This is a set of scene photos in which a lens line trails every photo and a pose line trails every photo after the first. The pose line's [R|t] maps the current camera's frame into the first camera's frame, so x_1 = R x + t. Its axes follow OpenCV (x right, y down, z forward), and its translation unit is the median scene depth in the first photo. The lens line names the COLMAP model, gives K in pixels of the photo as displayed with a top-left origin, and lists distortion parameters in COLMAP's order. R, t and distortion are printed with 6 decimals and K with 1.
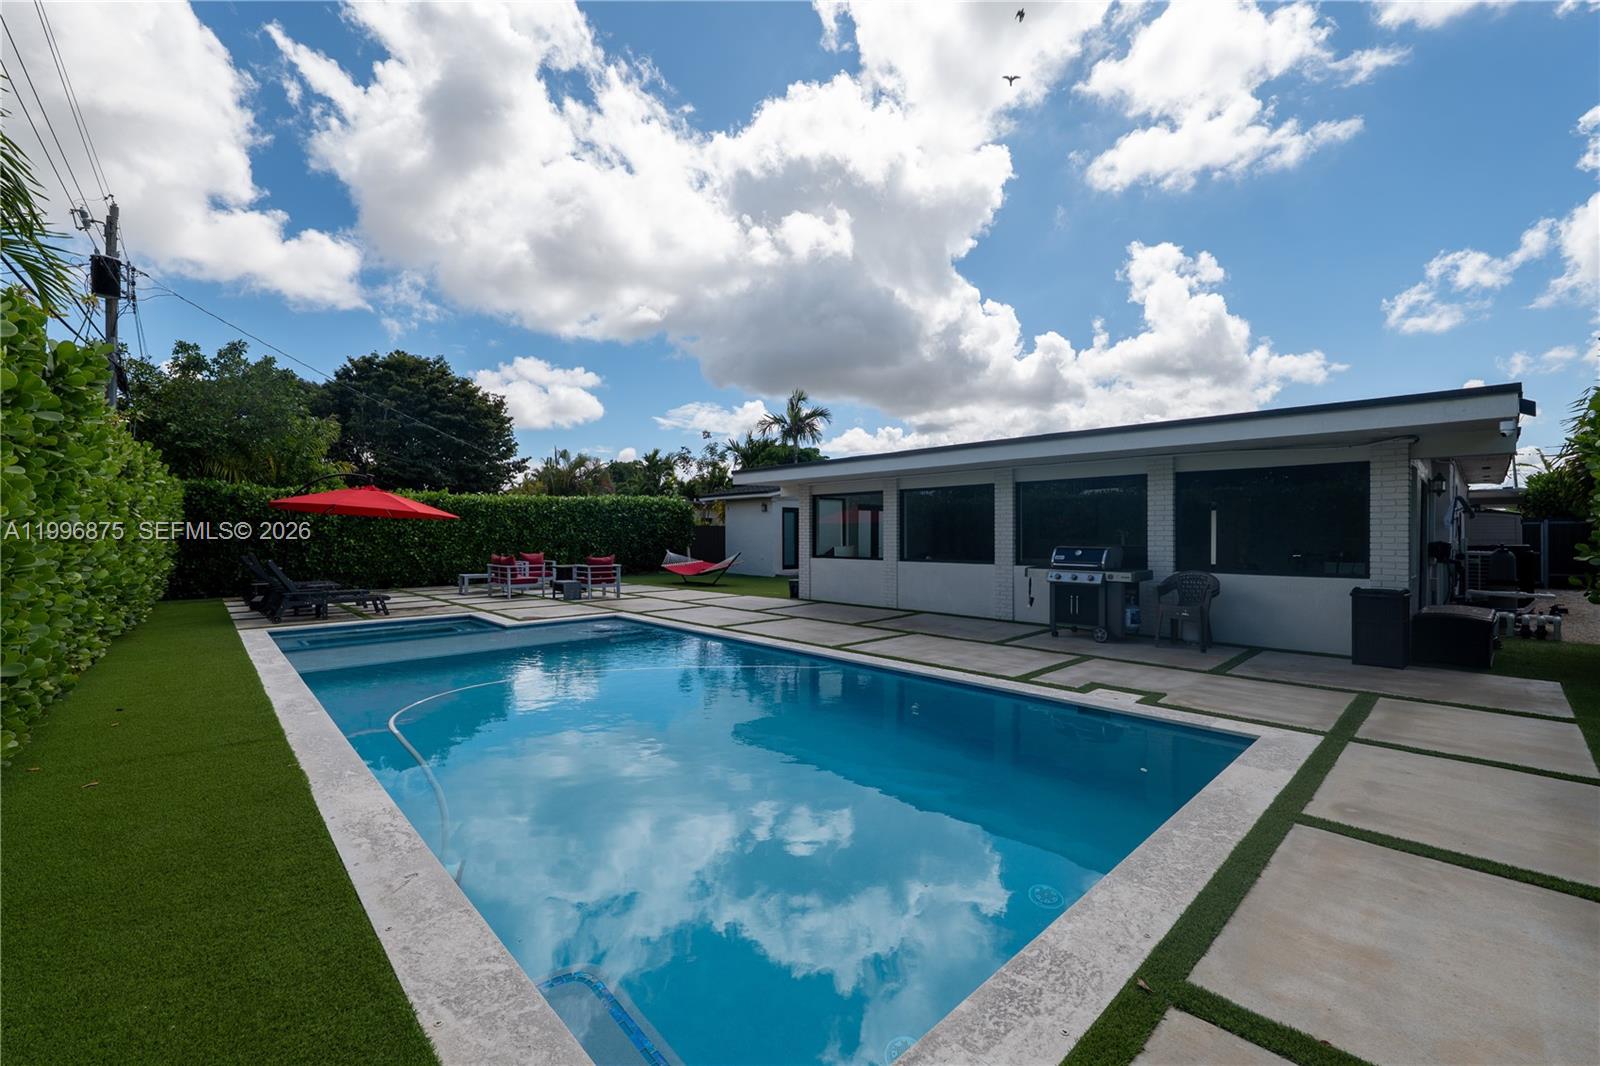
lens RADIAL K [[654.5, 0, 796.0], [0, 654.5, 533.0], [0, 0, 1]] dist [-0.014729, 0.000984]
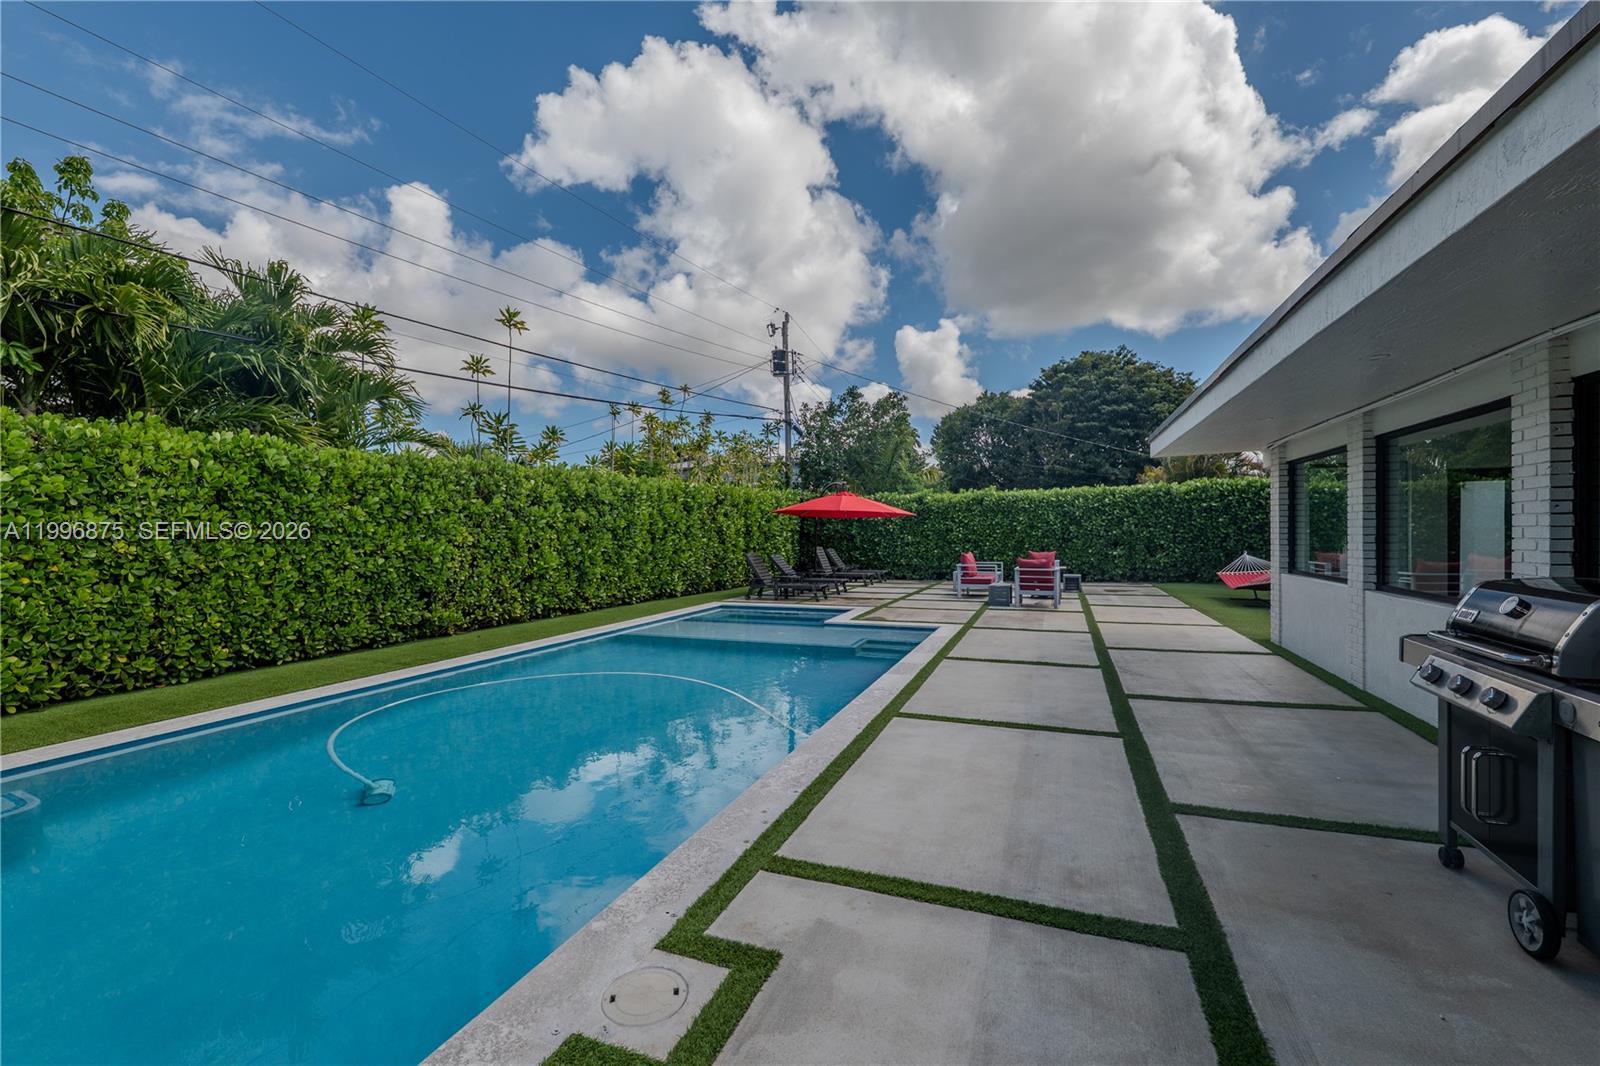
lens RADIAL K [[654.5, 0, 804.2], [0, 654.5, 539.8], [0, 0, 1]] dist [-0.014729, 0.000984]
pose [[0.430155, 0.009156, -0.902709, 0.293069], [0.010641, 0.999828, 0.015212, -0.003352], [0.902692, -0.016150, 0.429984, 0.319812]]
